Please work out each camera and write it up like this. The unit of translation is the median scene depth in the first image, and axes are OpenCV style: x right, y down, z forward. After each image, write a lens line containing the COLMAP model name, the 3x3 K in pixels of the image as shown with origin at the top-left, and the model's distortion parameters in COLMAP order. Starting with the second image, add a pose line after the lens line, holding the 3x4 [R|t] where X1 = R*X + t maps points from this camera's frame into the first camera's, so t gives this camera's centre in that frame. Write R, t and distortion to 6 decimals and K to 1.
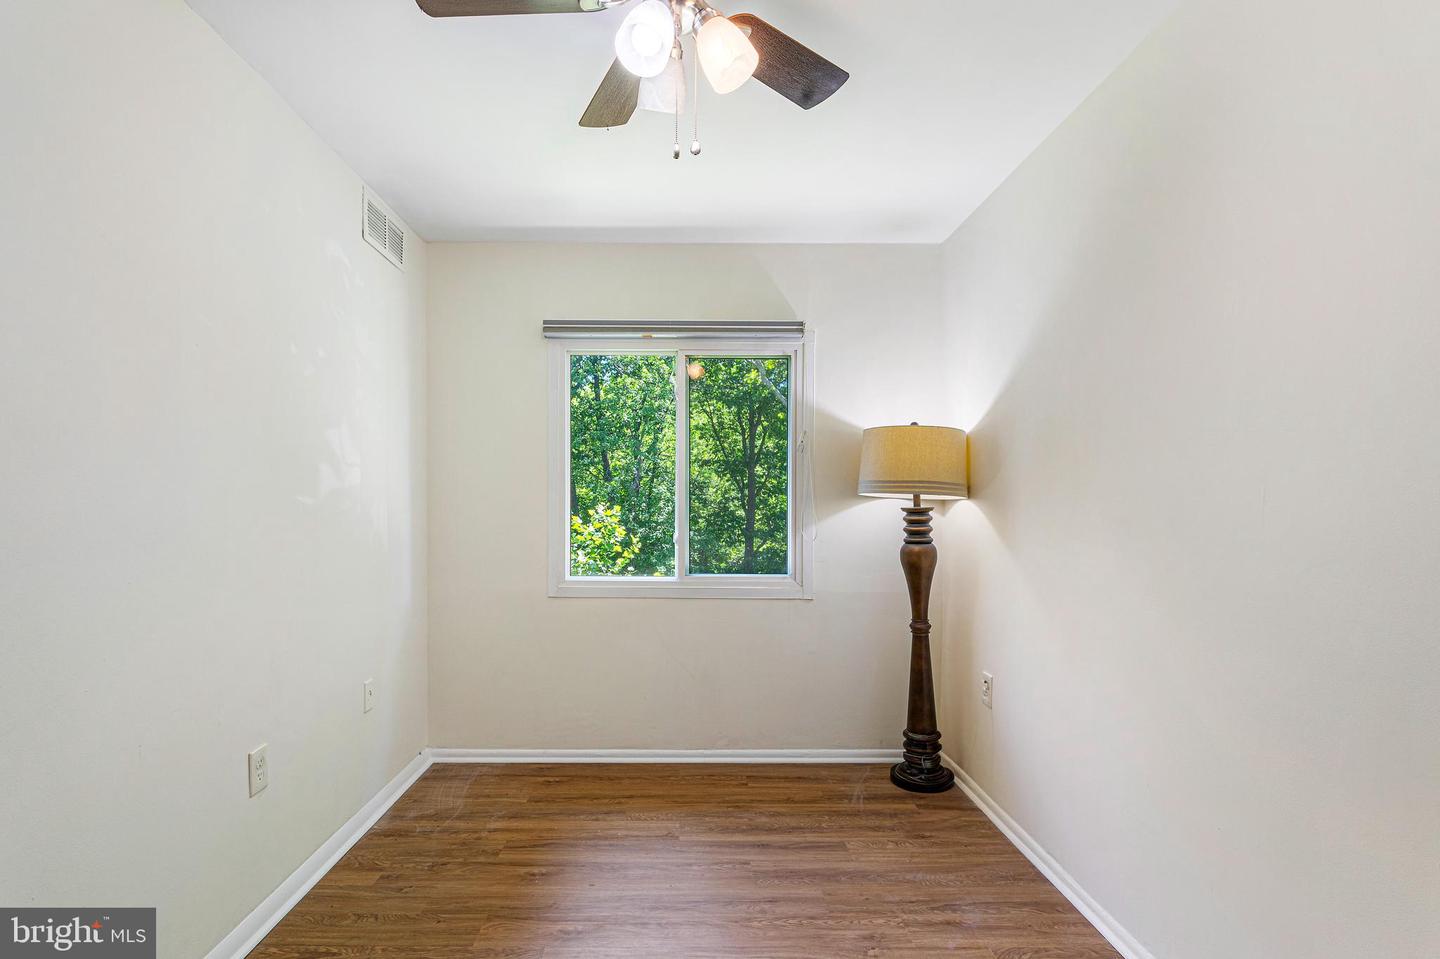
lens RADIAL K [[721.7, 0, 652.7], [0, 721.7, 503.5], [0, 0, 1]] dist [-0.011187, 0.000173]
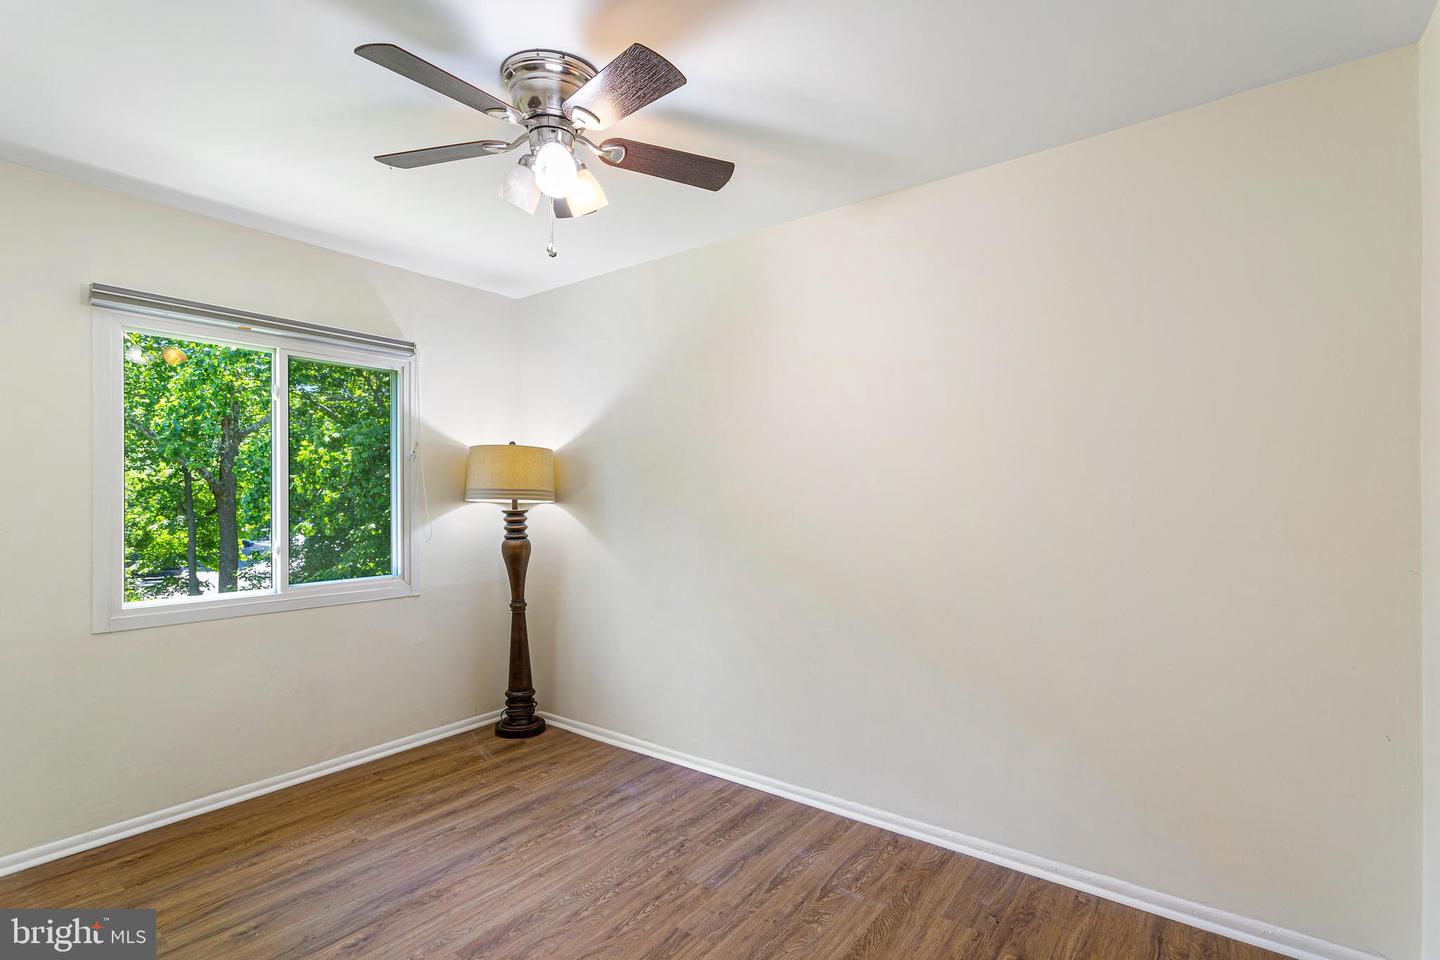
lens RADIAL K [[696.6, 0, 720.0], [0, 696.6, 480.0], [0, 0, 1]] dist [-0.003402, -0.000984]
pose [[0.587880, 0.011831, 0.808862, -0.406163], [0.009783, 0.999716, -0.021733, -0.017021], [-0.808889, 0.020690, 0.587597, 0.002767]]
